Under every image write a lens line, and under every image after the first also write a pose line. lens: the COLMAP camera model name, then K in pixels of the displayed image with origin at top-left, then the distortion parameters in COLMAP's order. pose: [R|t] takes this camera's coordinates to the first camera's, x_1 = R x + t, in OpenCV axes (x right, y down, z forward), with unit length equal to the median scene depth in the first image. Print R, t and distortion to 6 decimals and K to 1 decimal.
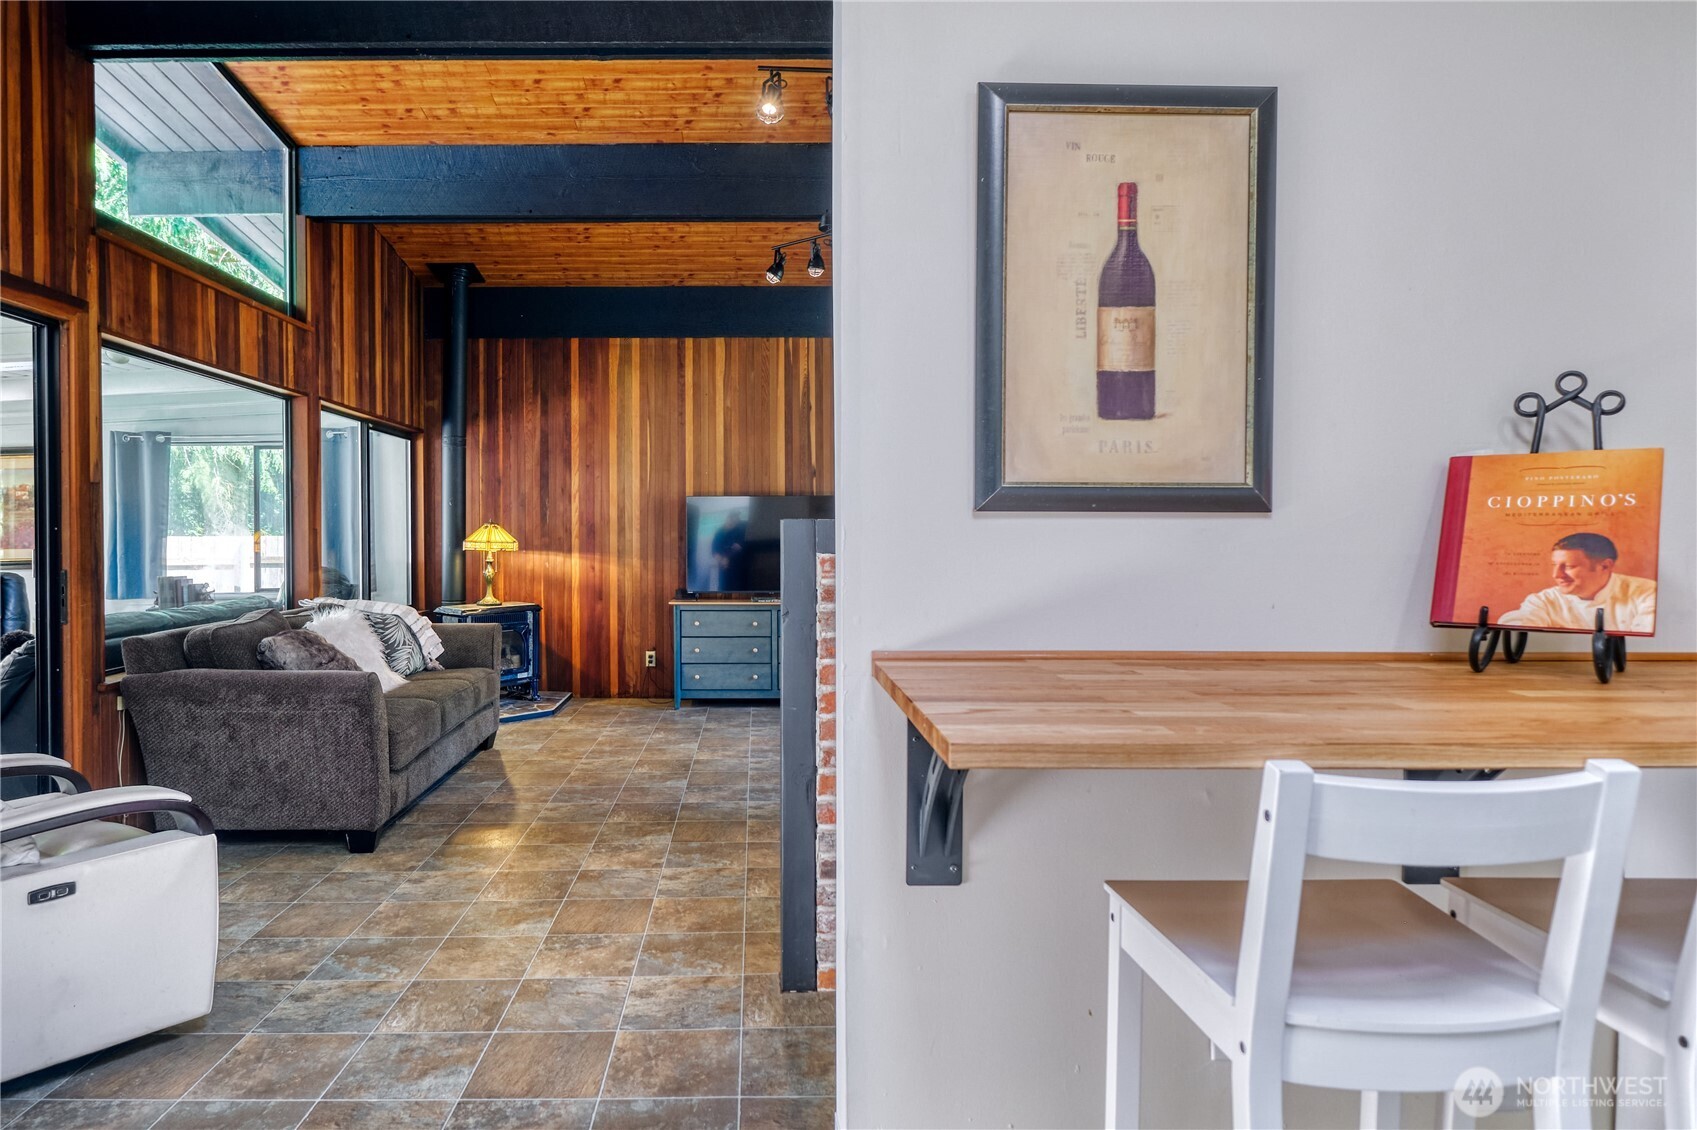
lens RADIAL K [[1013.3, 0, 744.8], [0, 1013.3, 541.3], [0, 0, 1]] dist [-0.000872, -0.000268]
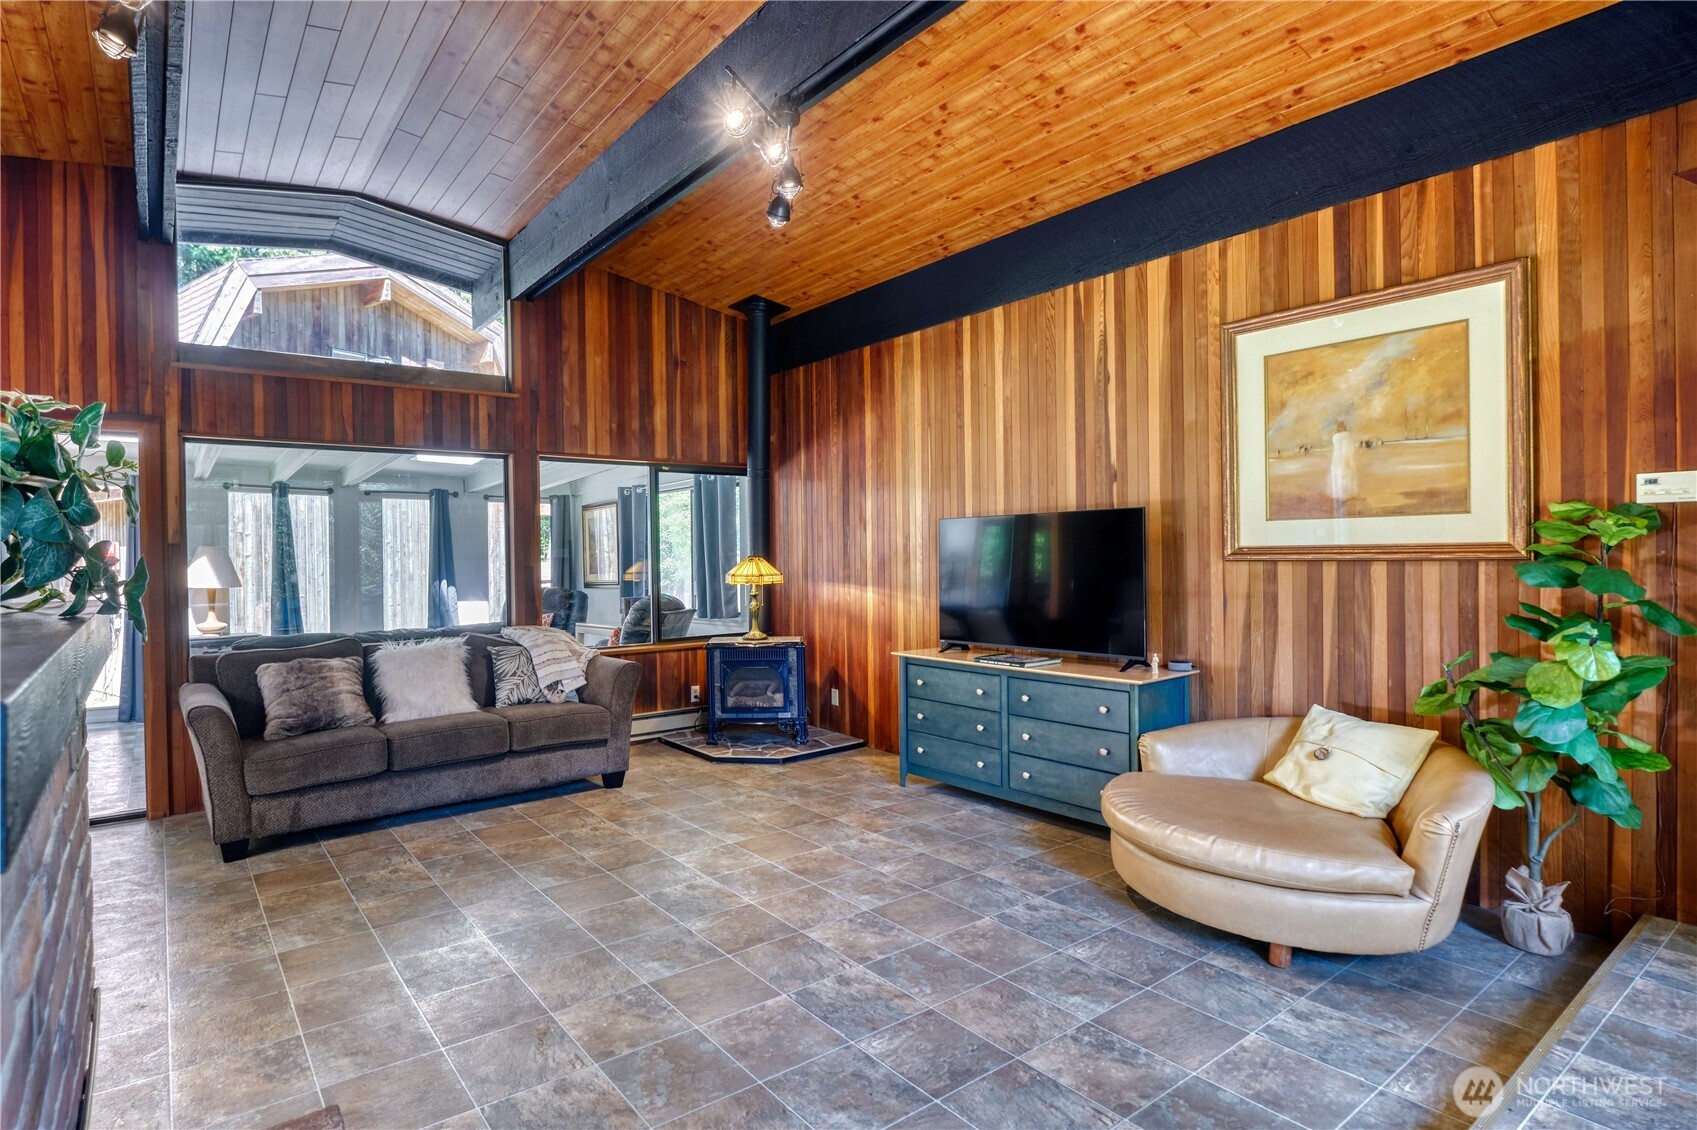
lens RADIAL K [[849.2, 0, 749.5], [0, 849.2, 562.4], [0, 0, 1]] dist [-0.004765, -0.002112]
pose [[0.580123, 0.001129, -0.814528, 0.384182], [0.009948, 0.999915, 0.008471, -0.017023], [0.814468, -0.013018, 0.580062, 0.478462]]
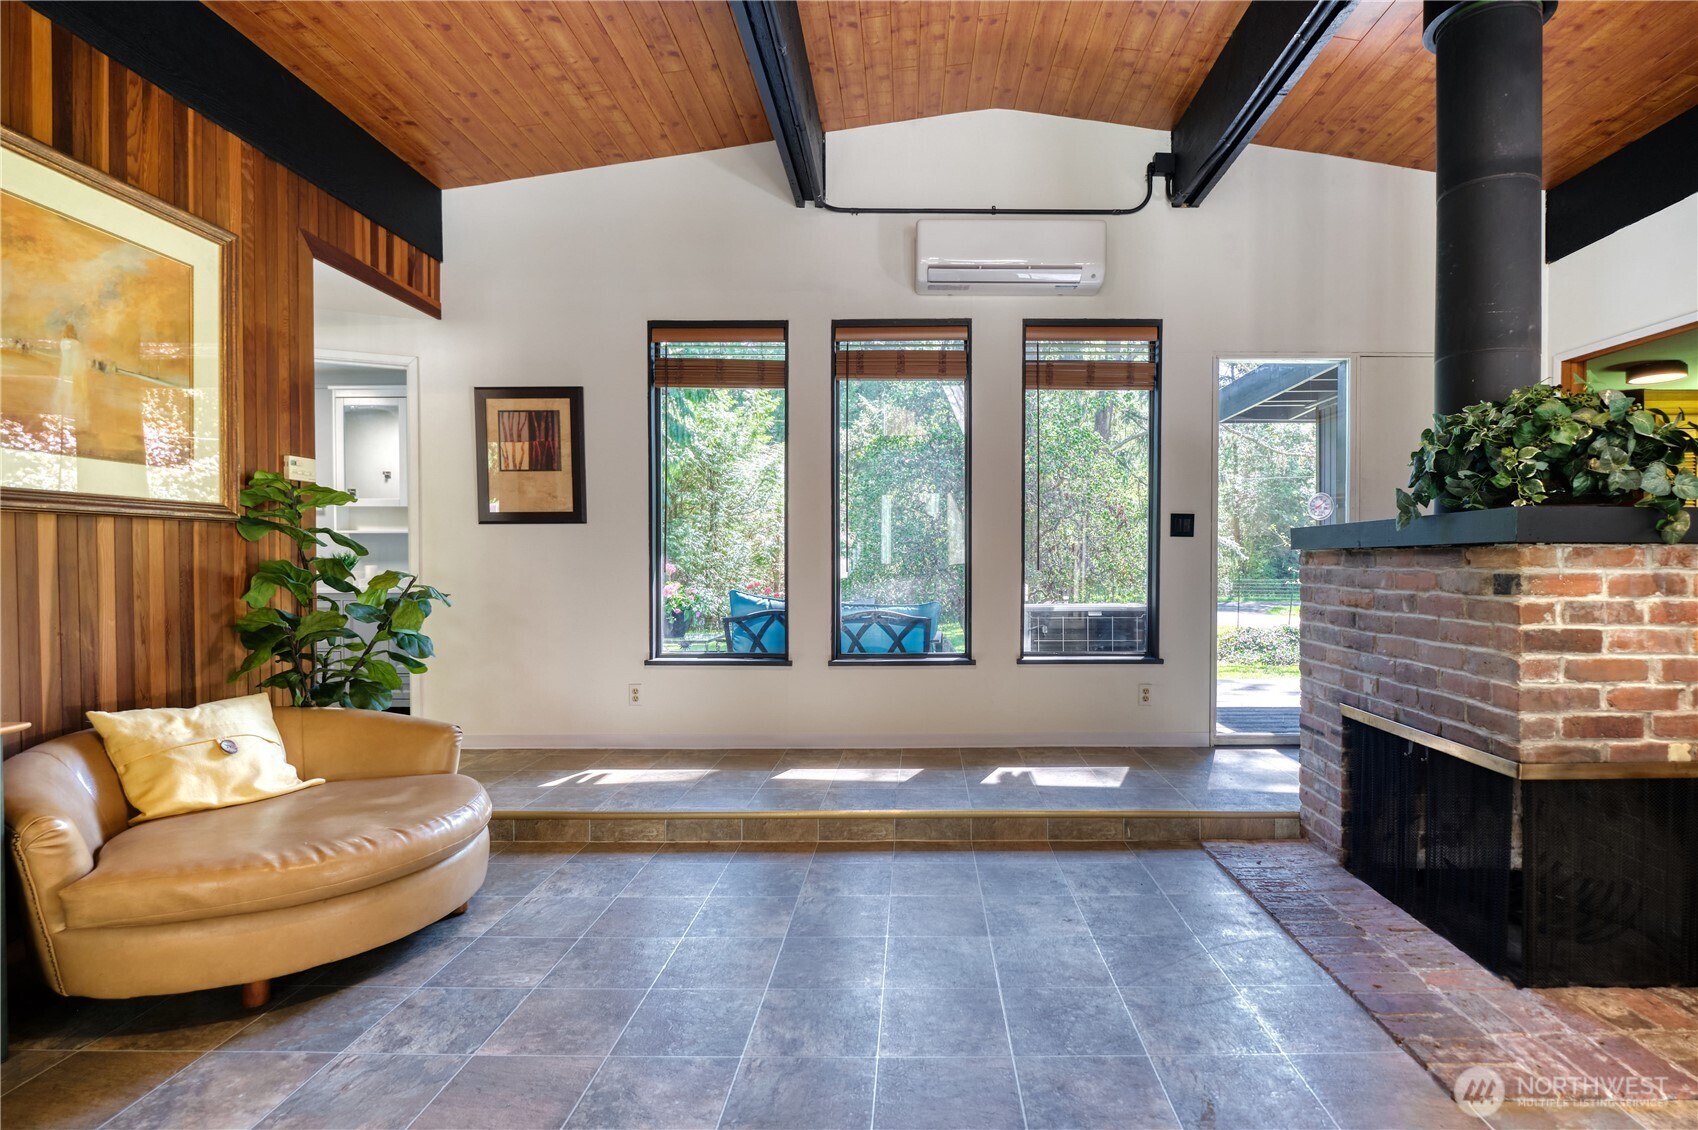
lens RADIAL K [[834.1, 0, 911.2], [0, 834.1, 568.6], [0, 0, 1]] dist [-0.005909, -0.001944]
pose [[-0.003989, -0.010596, 0.999936, -0.122824], [0.005153, 0.999930, 0.010616, 0.008297], [-0.999979, 0.005195, -0.003934, 0.670192]]
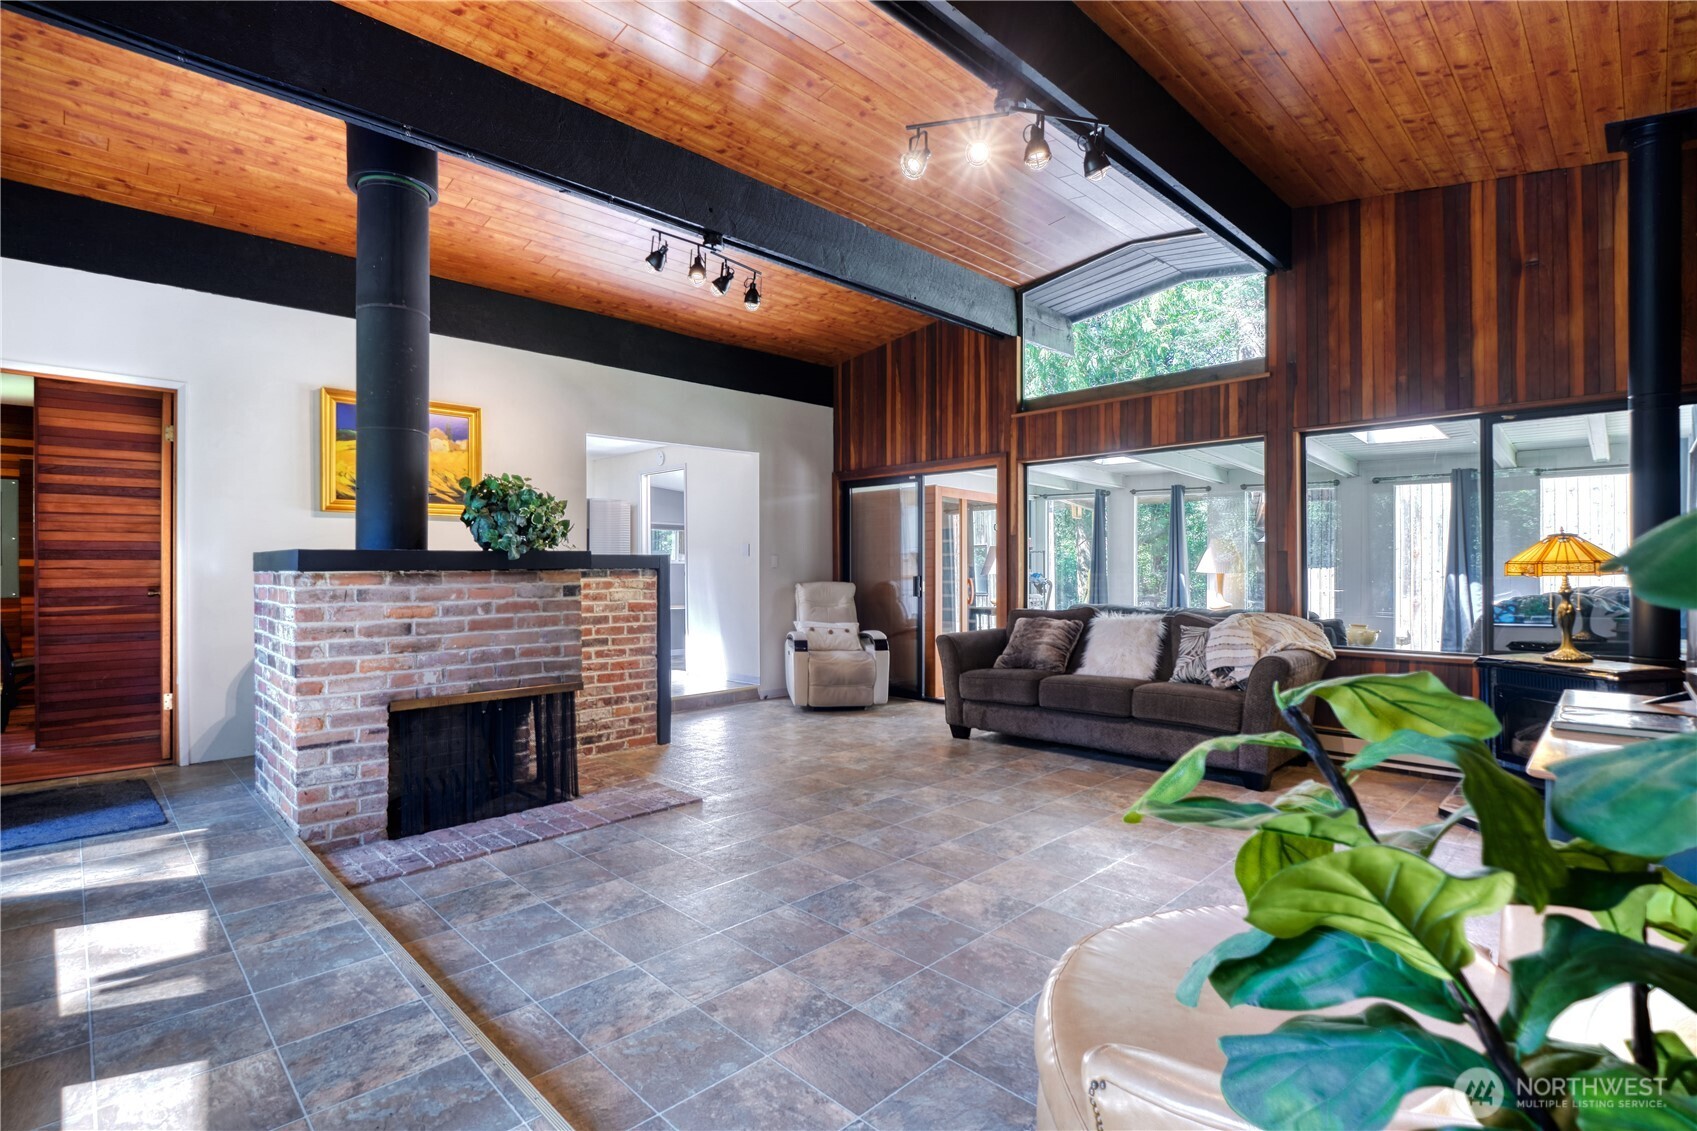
lens RADIAL K [[810.2, 0, 824.6], [0, 810.2, 563.1], [0, 0, 1]] dist [-0.003980, -0.000885]
pose [[-0.711825, -0.000562, -0.702356, 0.408034], [0.000948, 0.999998, -0.001761, 0.001169], [0.702356, -0.001920, -0.711823, 0.952028]]
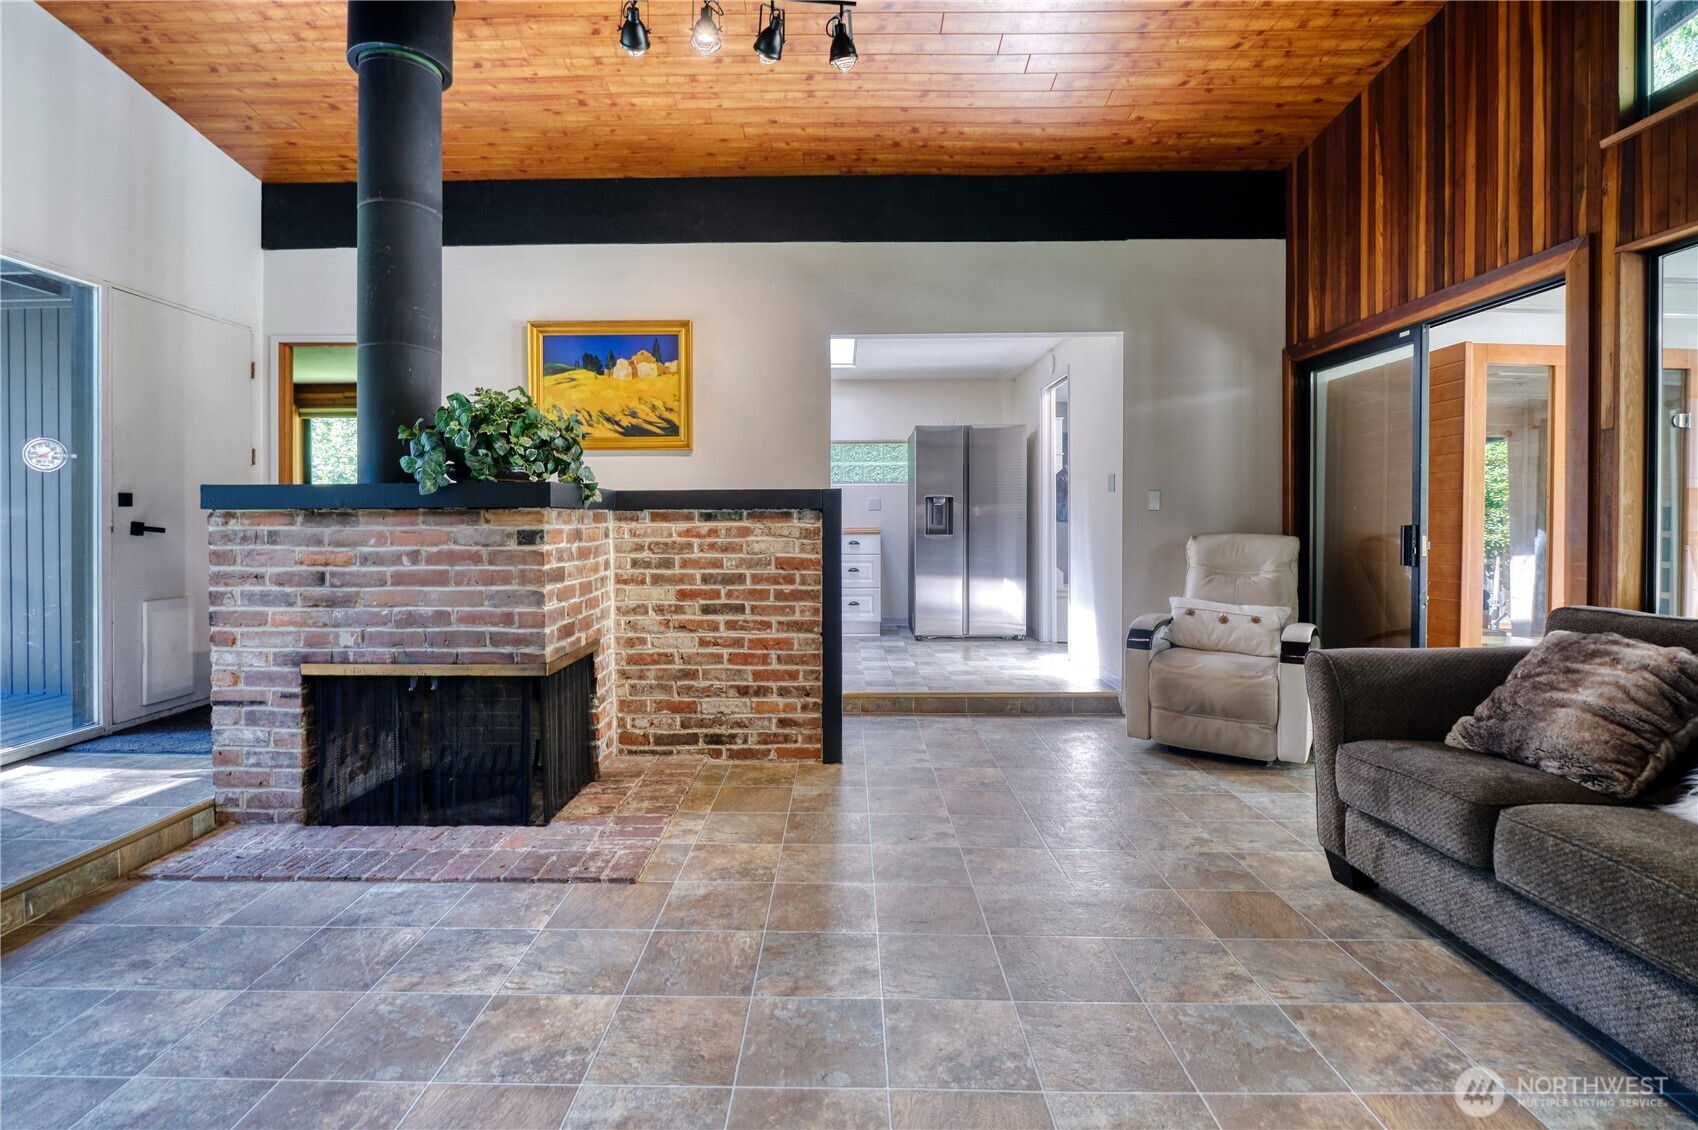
lens RADIAL K [[827.8, 0, 834.2], [0, 827.8, 526.6], [0, 0, 1]] dist [-0.002632, -0.007901]
pose [[-0.999983, 0.002200, 0.005332, 0.014740], [0.002280, 0.999886, 0.014936, 0.007324], [-0.005299, 0.014948, -0.999874, 0.850662]]
